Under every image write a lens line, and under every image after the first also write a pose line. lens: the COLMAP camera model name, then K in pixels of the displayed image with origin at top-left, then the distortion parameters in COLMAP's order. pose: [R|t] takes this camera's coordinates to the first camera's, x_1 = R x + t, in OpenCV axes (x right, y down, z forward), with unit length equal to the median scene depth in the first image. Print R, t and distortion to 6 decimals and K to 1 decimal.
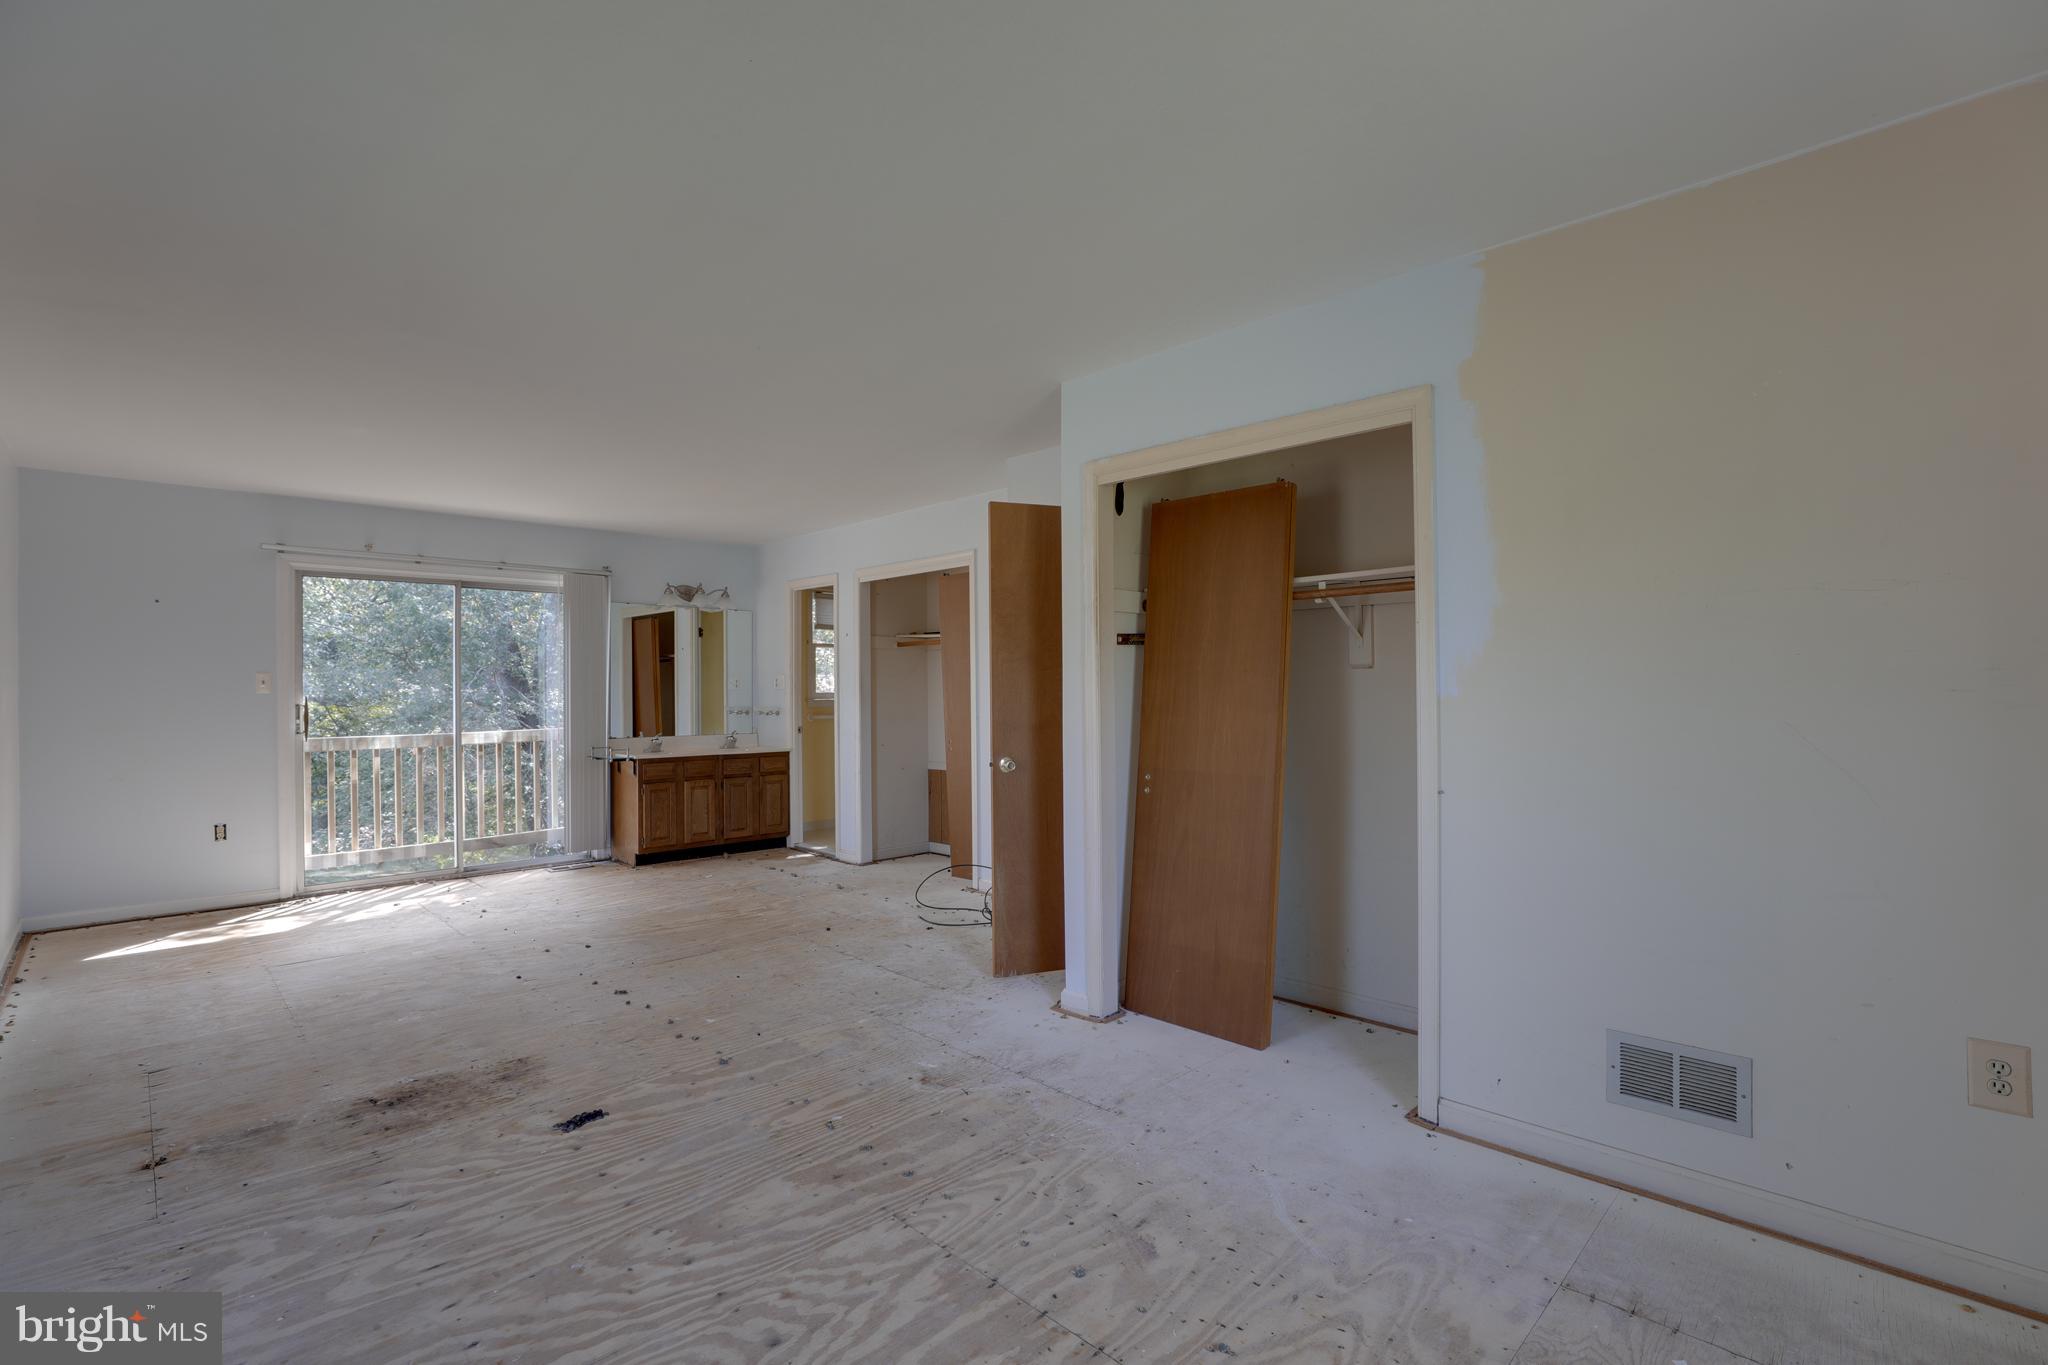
lens RADIAL K [[933.9, 0, 1024.0], [0, 933.9, 682.5], [0, 0, 1]] dist [-0.044085, 0.014416]
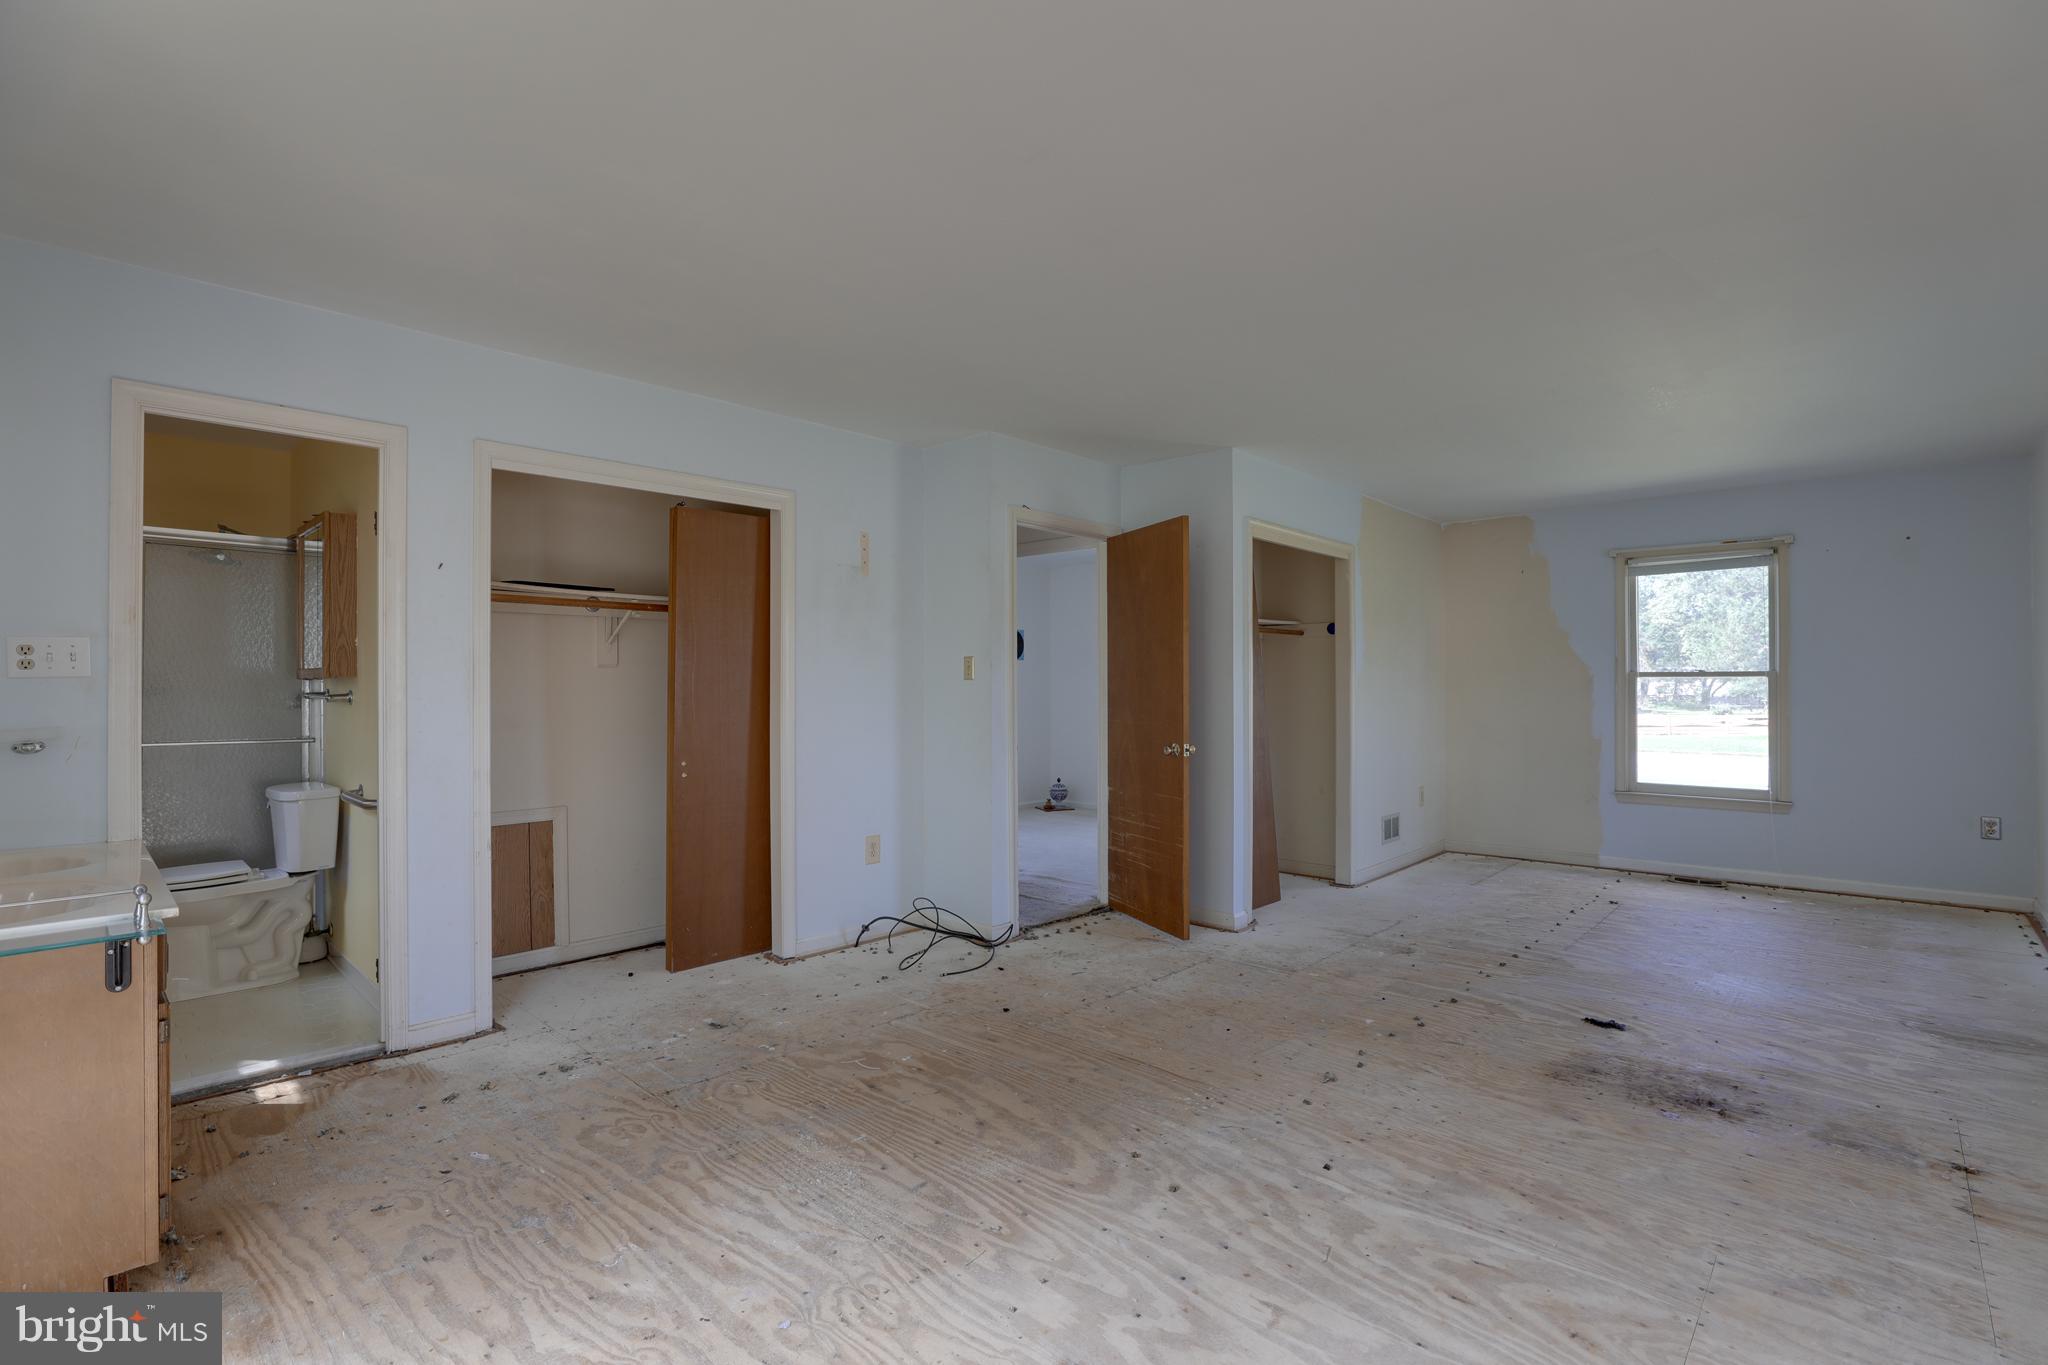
lens RADIAL K [[933.9, 0, 1024.0], [0, 933.9, 682.5], [0, 0, 1]] dist [-0.044085, 0.014416]
pose [[-0.031063, 0.012669, 0.999437, -1.421934], [-0.005282, 0.999904, -0.012839, 0.026942], [-0.999503, -0.005678, -0.030993, 1.523601]]
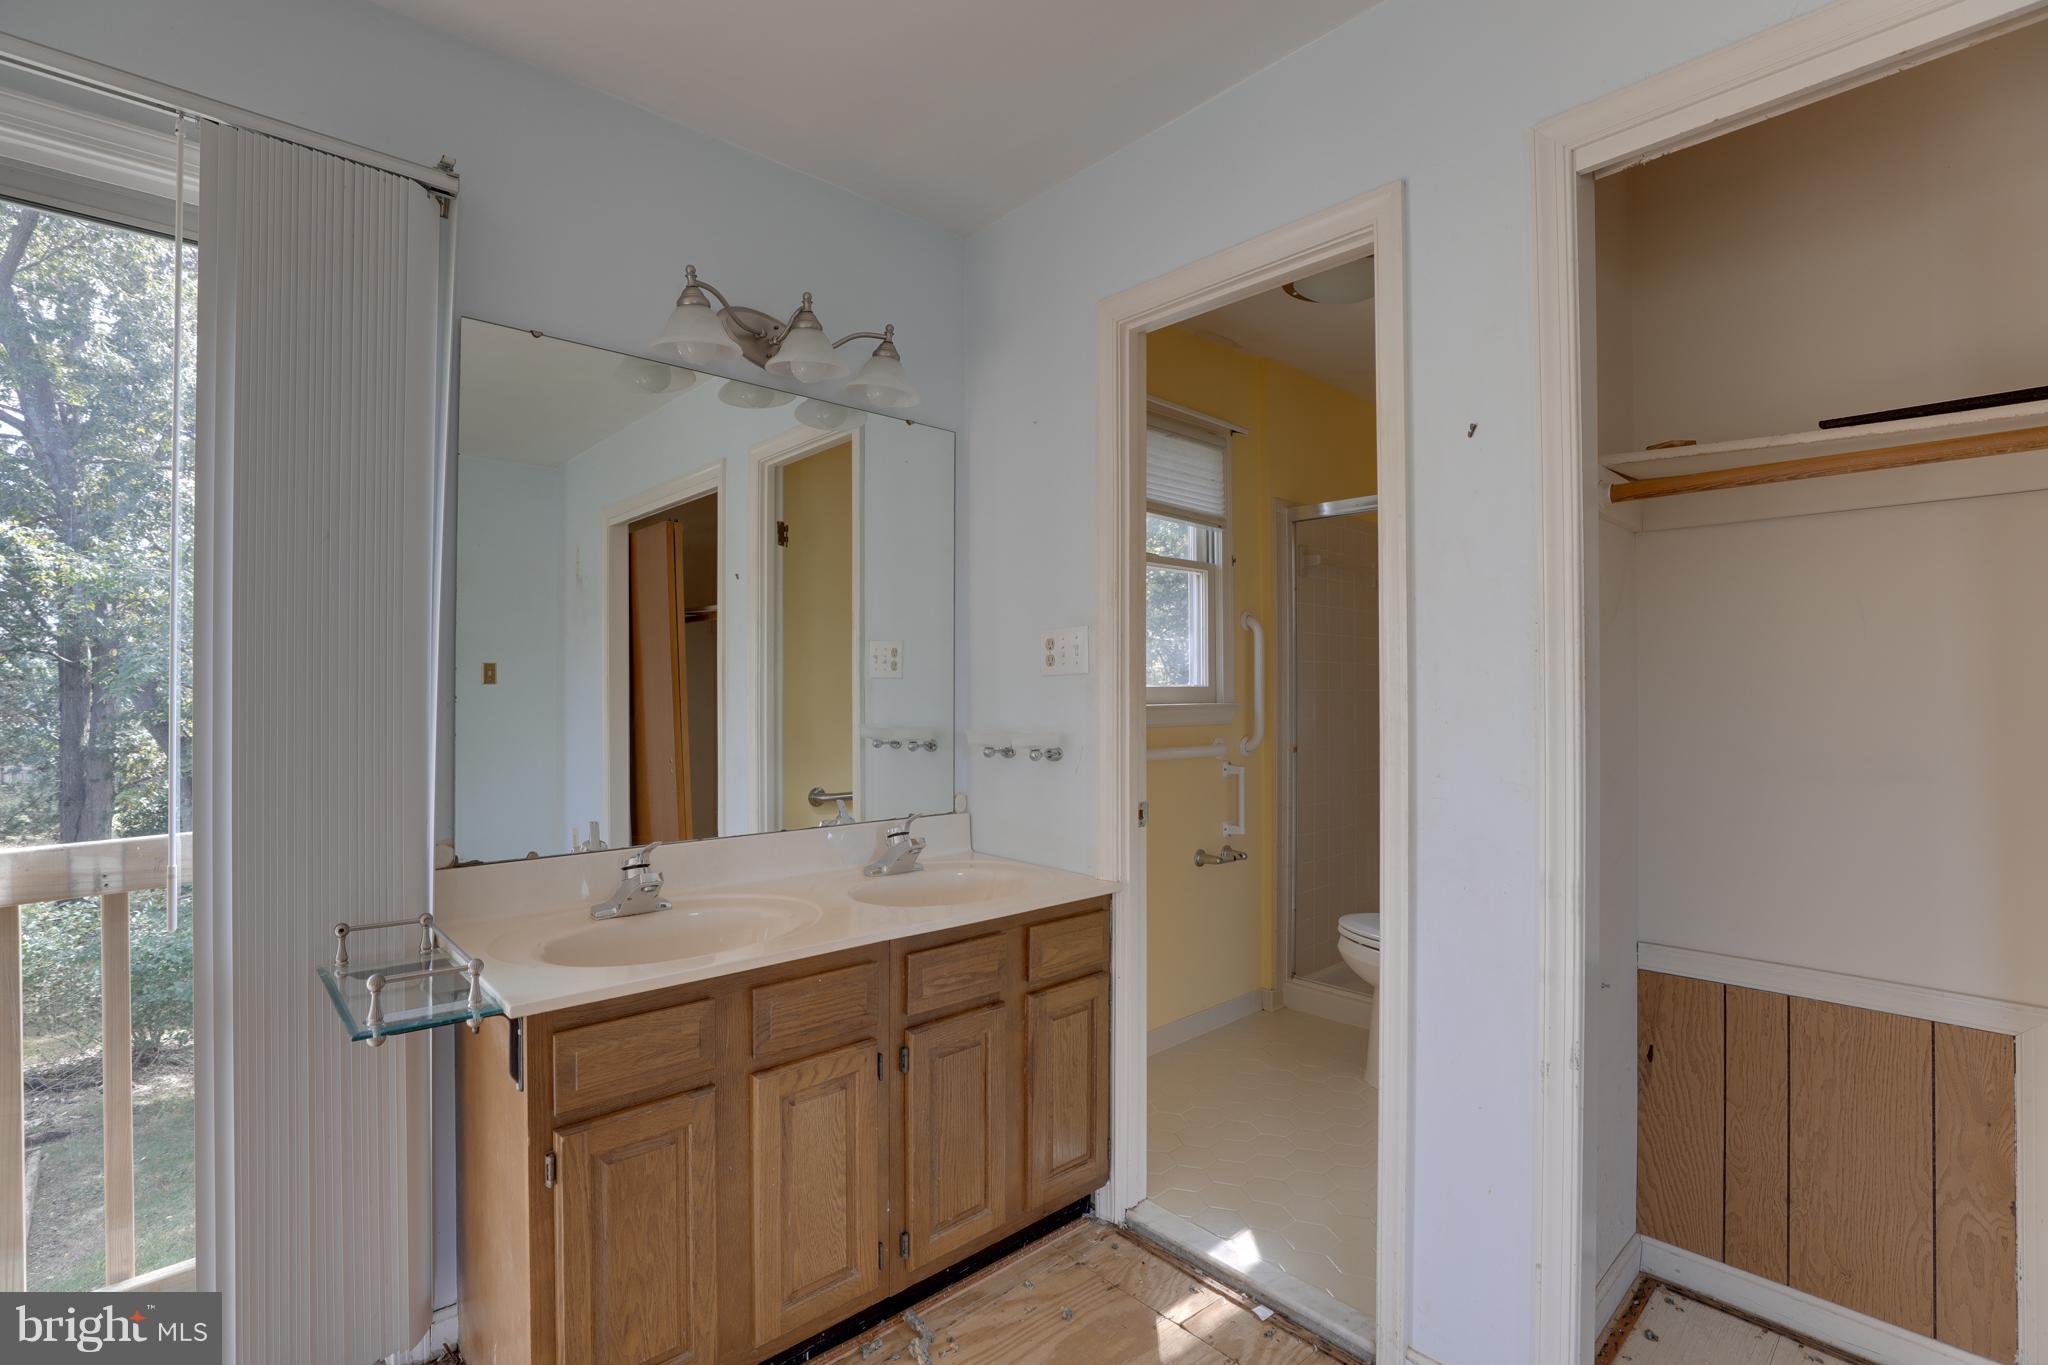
lens RADIAL K [[933.9, 0, 1024.0], [0, 933.9, 682.5], [0, 0, 1]] dist [-0.044085, 0.014416]
pose [[0.998933, 0.004546, -0.045953, -0.611187], [-0.004362, 0.999982, 0.004099, 0.019883], [0.045971, -0.003894, 0.998935, 1.641521]]
